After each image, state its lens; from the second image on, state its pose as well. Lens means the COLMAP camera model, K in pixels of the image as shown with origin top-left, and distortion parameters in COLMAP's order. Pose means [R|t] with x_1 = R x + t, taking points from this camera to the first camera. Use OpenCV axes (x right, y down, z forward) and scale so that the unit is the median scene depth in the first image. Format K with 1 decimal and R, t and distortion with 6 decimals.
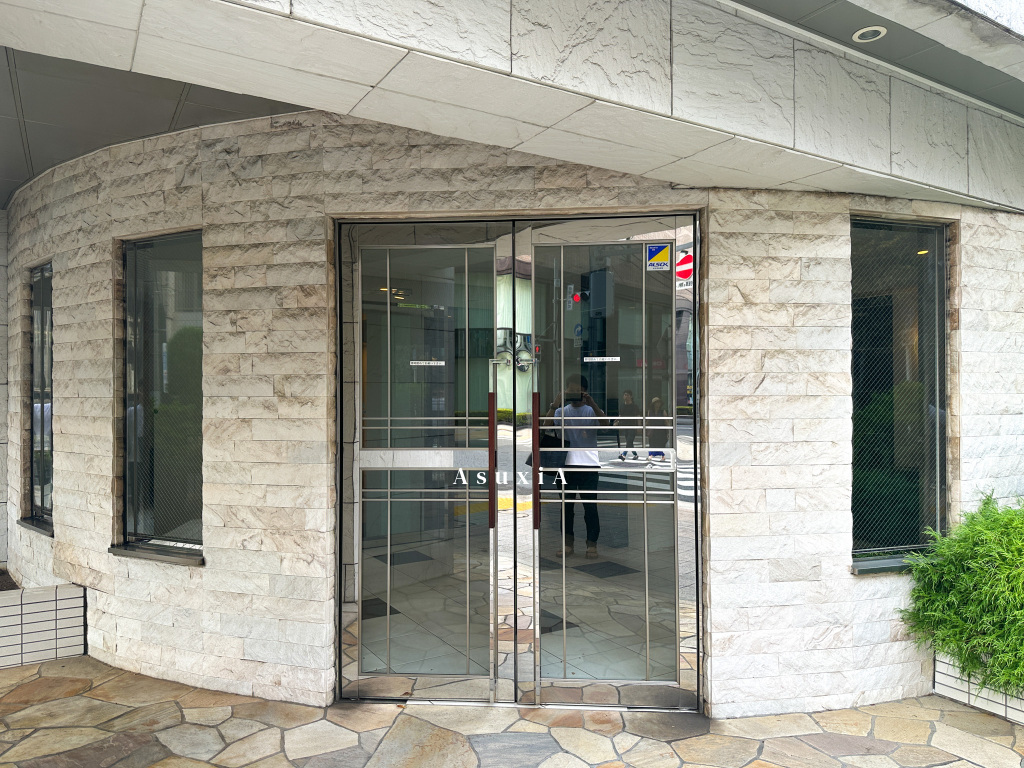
lens RADIAL K [[725.5, 0, 513.7], [0, 725.5, 388.9], [0, 0, 1]] dist [0.018680, -0.015823]
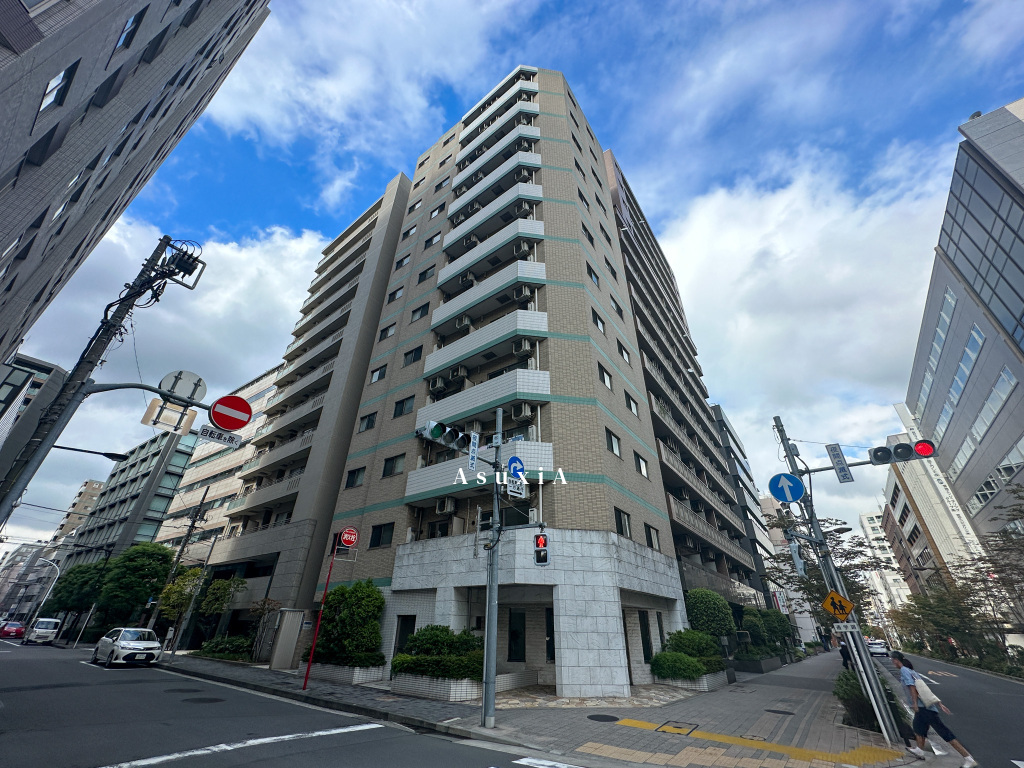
lens RADIAL K [[407.5, 0, 509.3], [0, 407.5, 383.5], [0, 0, 1]] dist [-0.002799, 0.000211]
pose [[0.923975, 0.215266, 0.316118, -2.891760], [-0.023888, 0.857424, -0.514056, -0.041665], [-0.381706, 0.467423, 0.797381, -3.315575]]
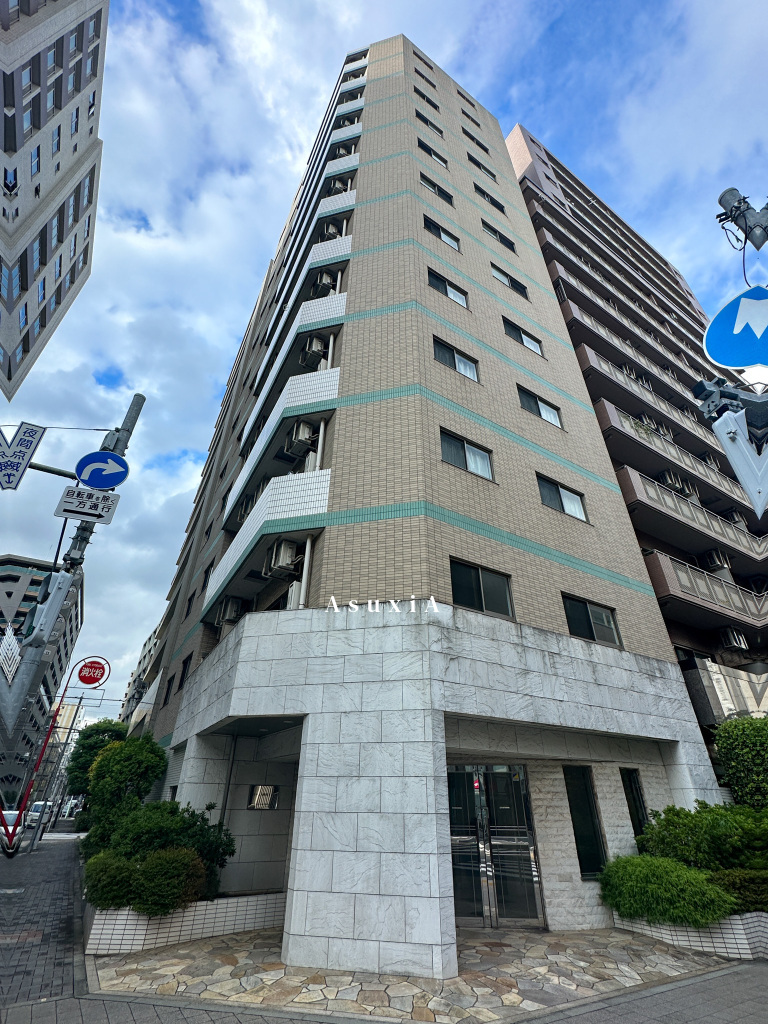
lens RADIAL K [[458.8, 0, 385.6], [0, 458.8, 510.7], [0, 0, 1]] dist [-0.001320, -0.000353]
pose [[0.999850, 0.017067, 0.002901, -0.534352], [-0.012845, 0.843744, -0.536593, -0.057197], [-0.011606, 0.536475, 0.843836, -1.855221]]
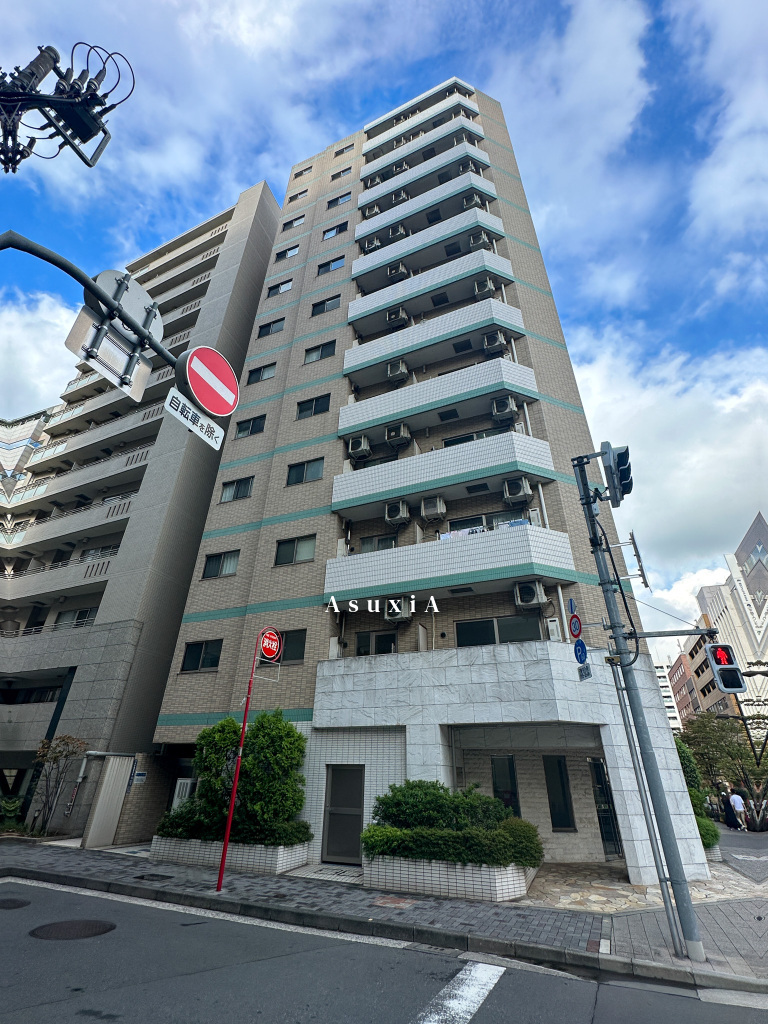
lens RADIAL K [[458.8, 0, 382.6], [0, 458.8, 510.7], [0, 0, 1]] dist [-0.001320, -0.000353]
pose [[0.804197, 0.315282, 0.503850, -4.043877], [-0.024161, 0.864355, -0.502302, -0.056927], [-0.593872, 0.391776, 0.702729, -1.376671]]
